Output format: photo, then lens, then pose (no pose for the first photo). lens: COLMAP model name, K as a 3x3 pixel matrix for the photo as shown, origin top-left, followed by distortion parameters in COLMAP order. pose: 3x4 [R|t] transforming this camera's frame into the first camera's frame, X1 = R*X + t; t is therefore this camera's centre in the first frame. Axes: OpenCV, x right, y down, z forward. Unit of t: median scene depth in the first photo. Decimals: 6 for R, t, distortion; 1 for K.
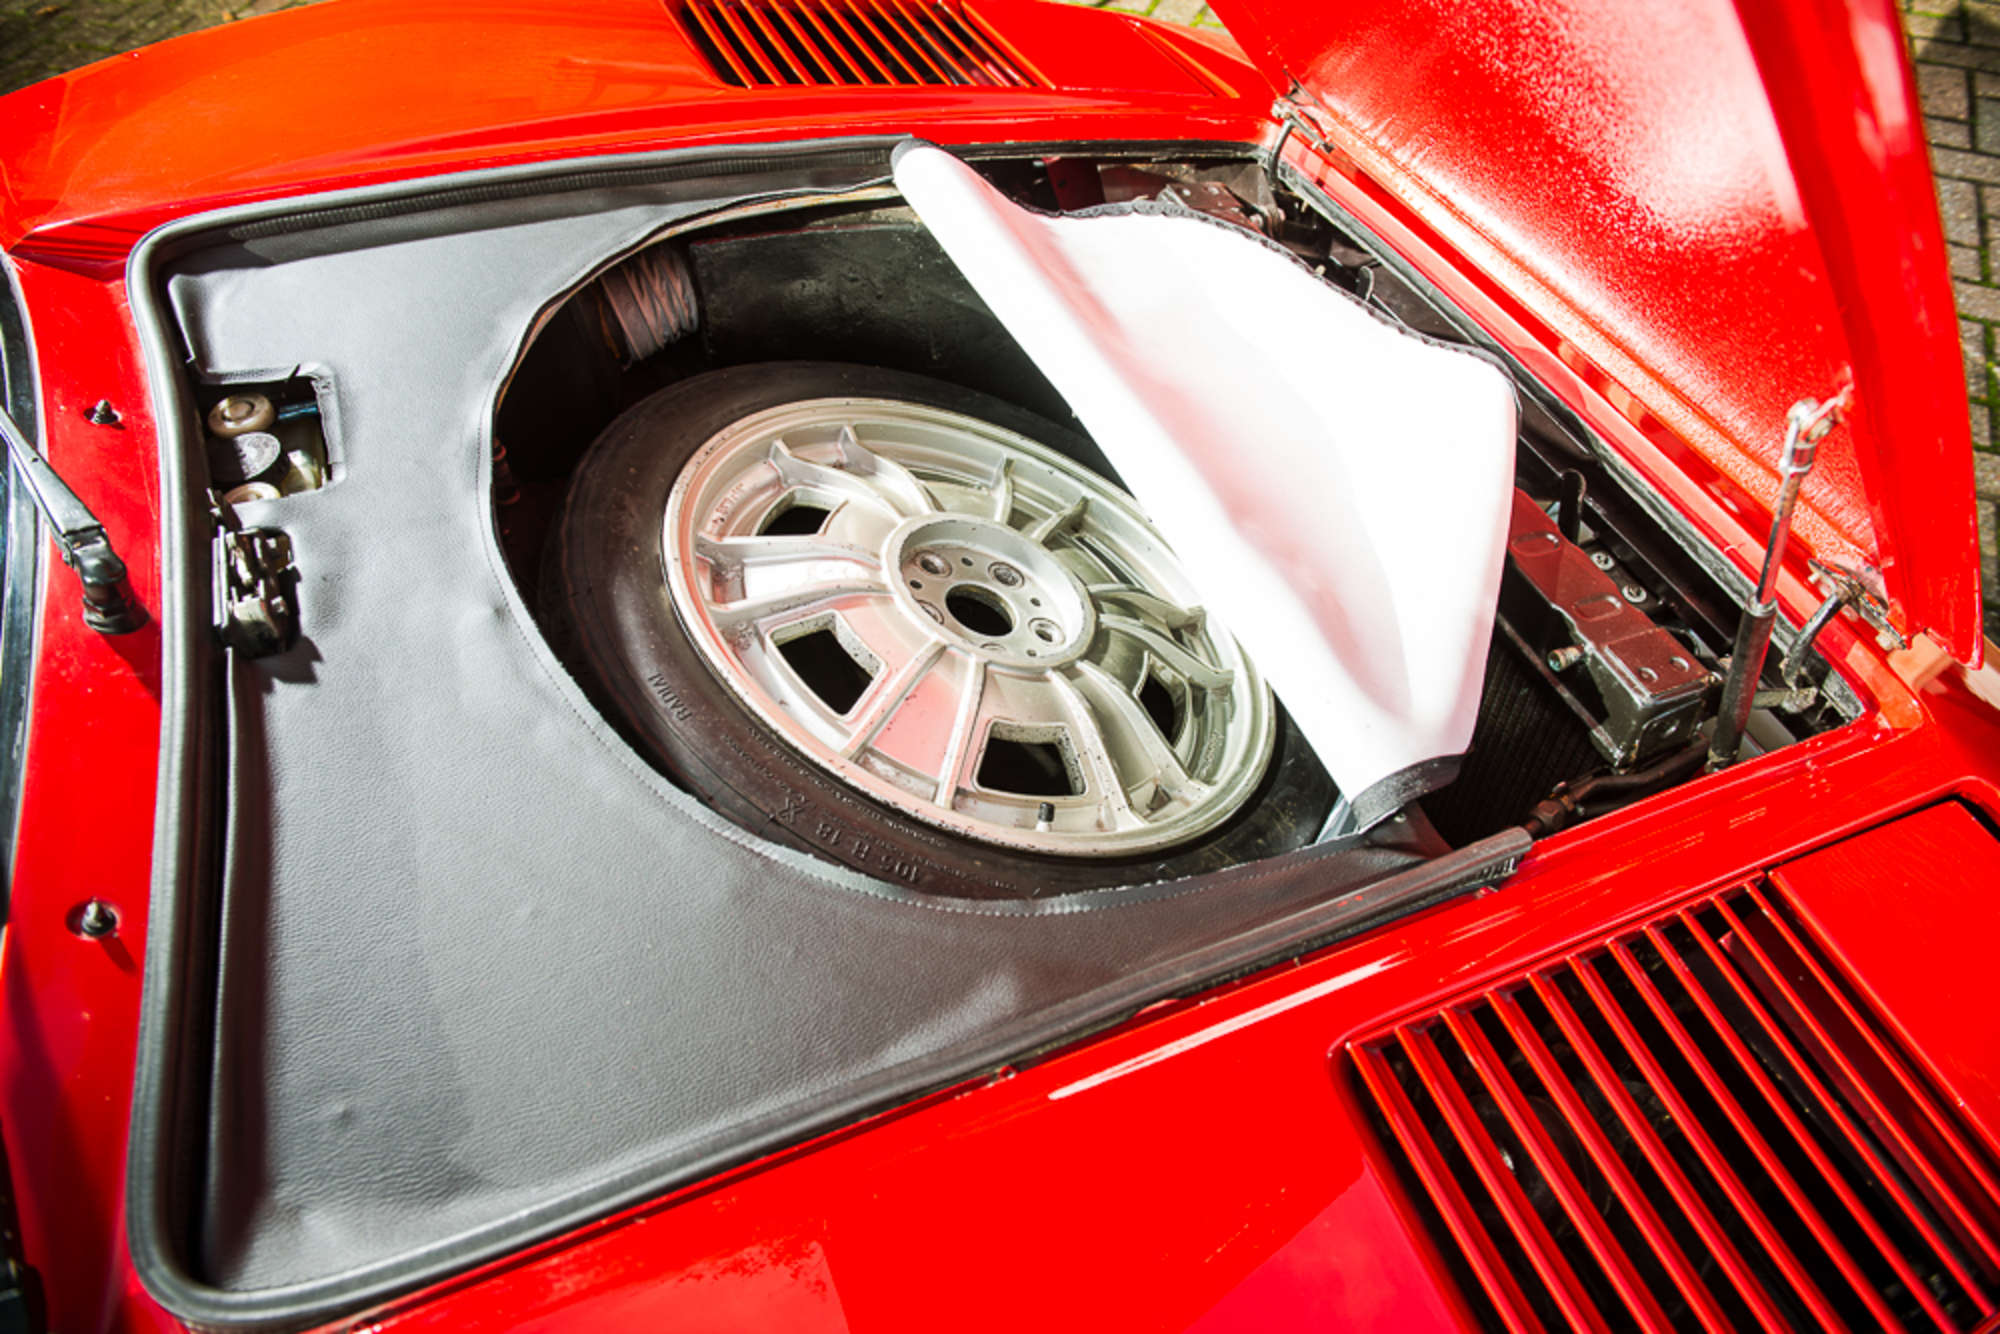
lens RADIAL K [[1389.9, 0, 1006.4], [0, 1389.9, 669.9], [0, 0, 1]] dist [-0.067717, 0.006364]
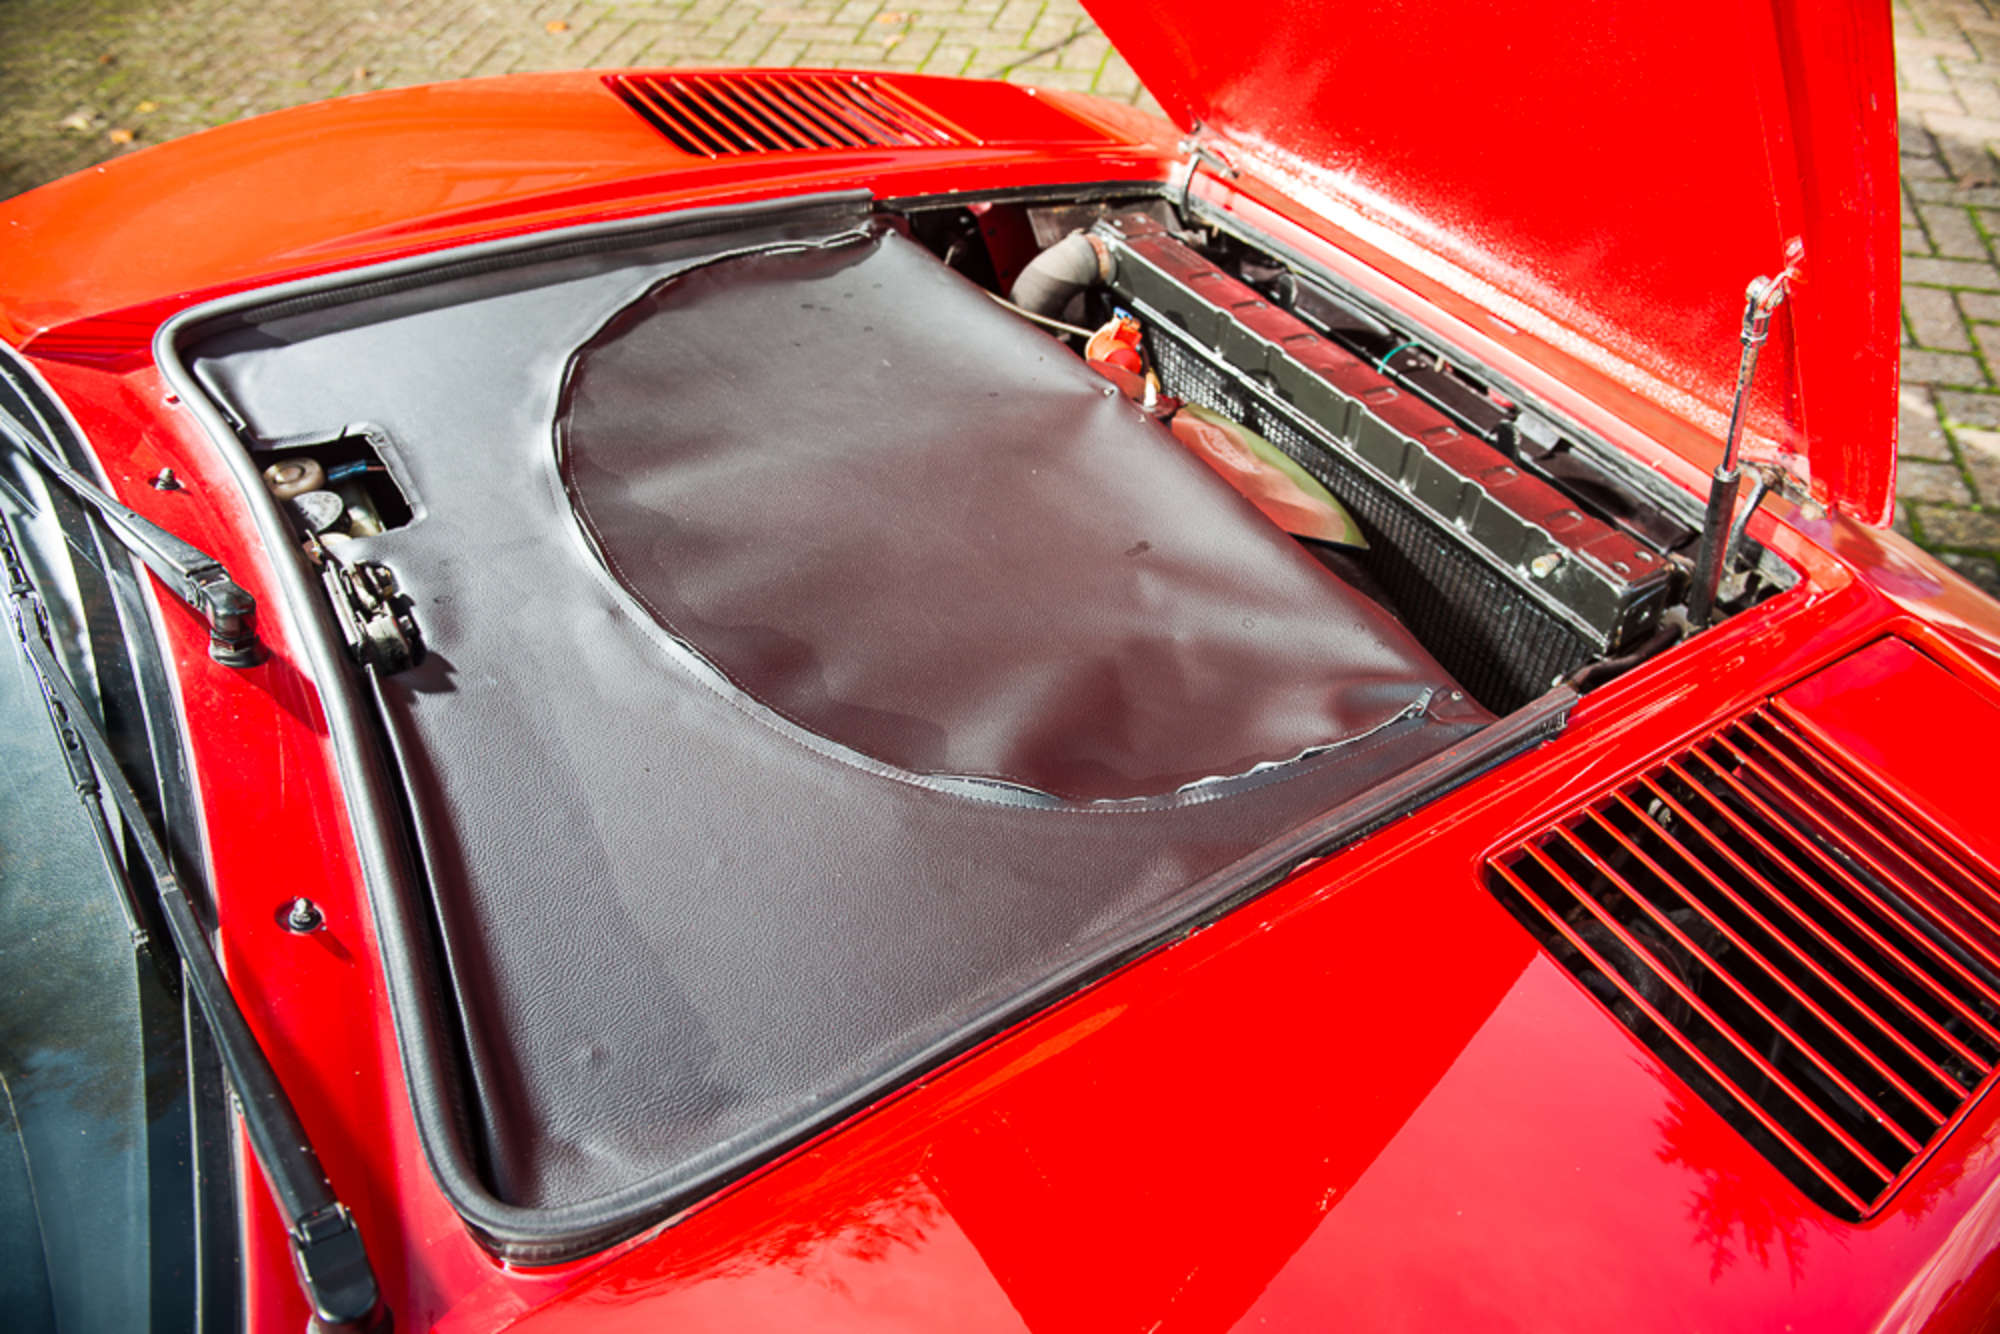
lens RADIAL K [[1389.9, 0, 996.3], [0, 1389.9, 678.3], [0, 0, 1]] dist [-0.067717, 0.006364]
pose [[0.985410, -0.120073, 0.120620, -0.191033], [0.129463, 0.988873, -0.073270, 0.109561], [-0.110480, 0.087817, 0.989991, -0.064960]]
